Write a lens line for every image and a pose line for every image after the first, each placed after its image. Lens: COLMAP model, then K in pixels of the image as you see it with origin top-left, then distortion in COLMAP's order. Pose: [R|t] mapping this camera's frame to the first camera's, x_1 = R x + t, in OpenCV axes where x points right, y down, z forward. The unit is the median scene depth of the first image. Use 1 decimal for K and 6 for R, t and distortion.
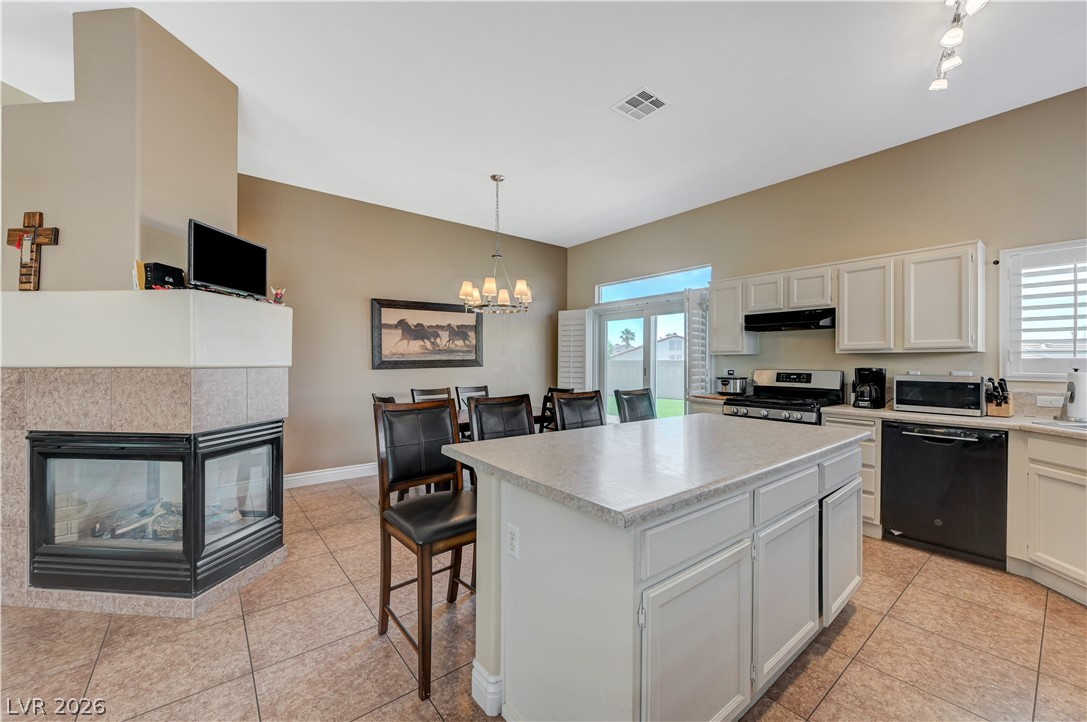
lens RADIAL K [[429.9, 0, 547.9], [0, 429.9, 360.5], [0, 0, 1]] dist [0.000707, 0.000223]
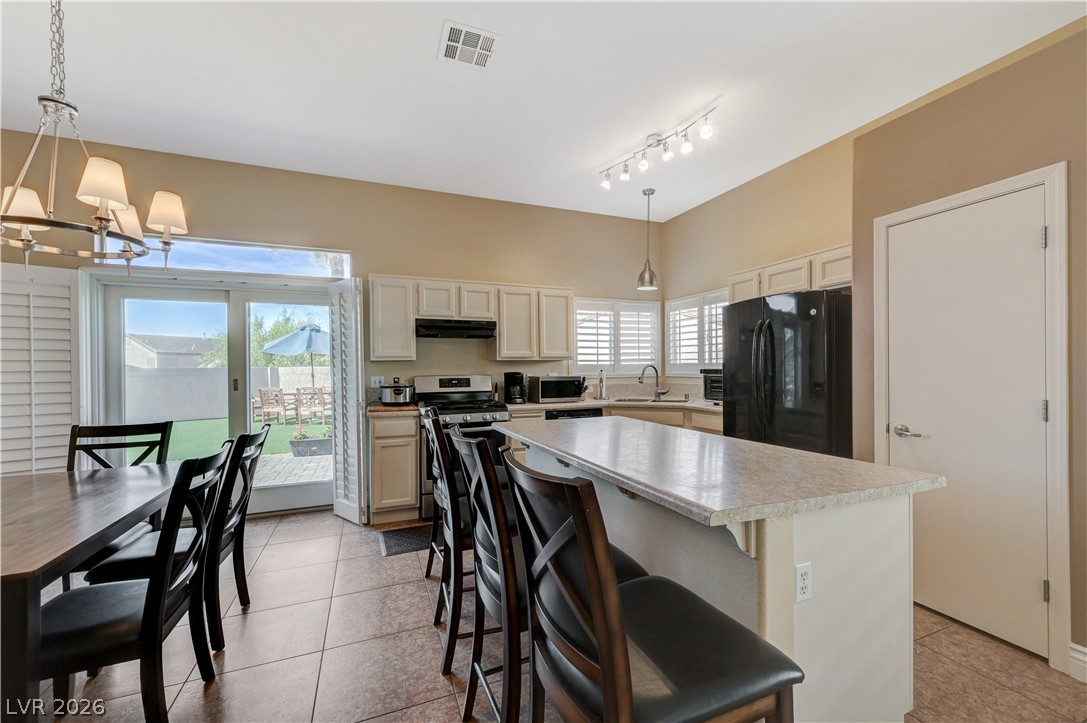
lens RADIAL K [[428.7, 0, 545.3], [0, 428.7, 366.5], [0, 0, 1]] dist [0.005874, -0.000581]
pose [[0.291242, -0.004717, 0.956638, -0.415140], [0.006512, 0.999974, 0.002948, -0.002215], [-0.956627, 0.005371, 0.291265, 0.530901]]
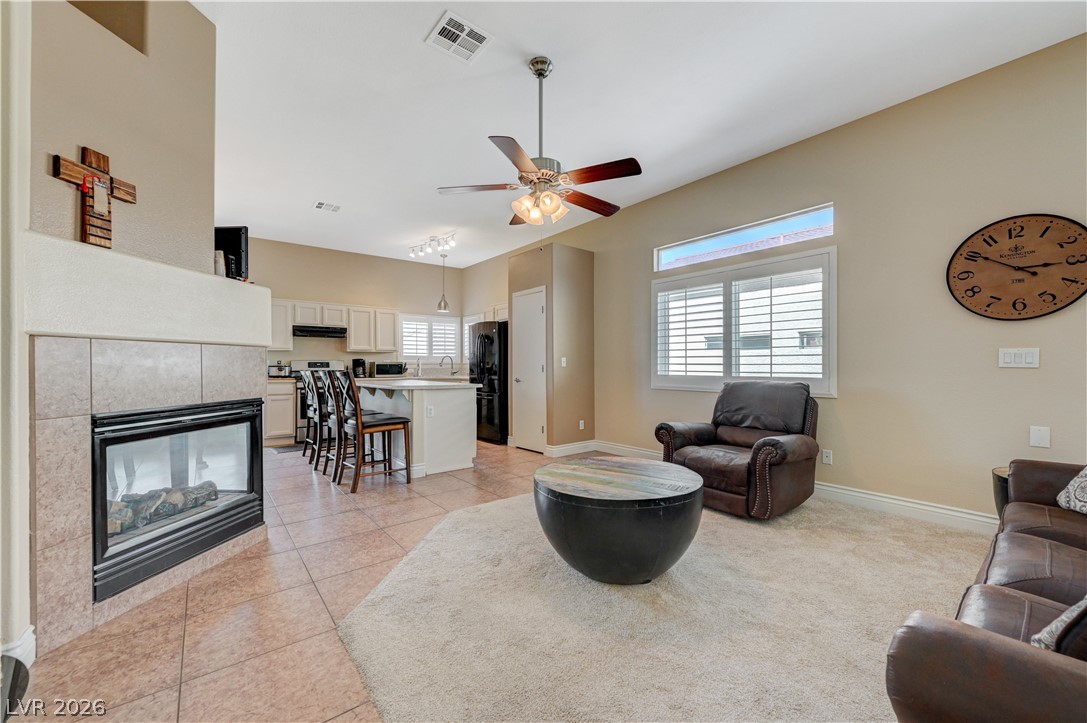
lens RADIAL K [[429.9, 0, 547.9], [0, 429.9, 361.0], [0, 0, 1]] dist [0.000707, 0.000223]
pose [[0.007899, 0.007484, 0.999941, -1.265600], [0.000642, 0.999972, -0.007490, 0.041703], [-0.999969, 0.000701, 0.007894, 0.076961]]
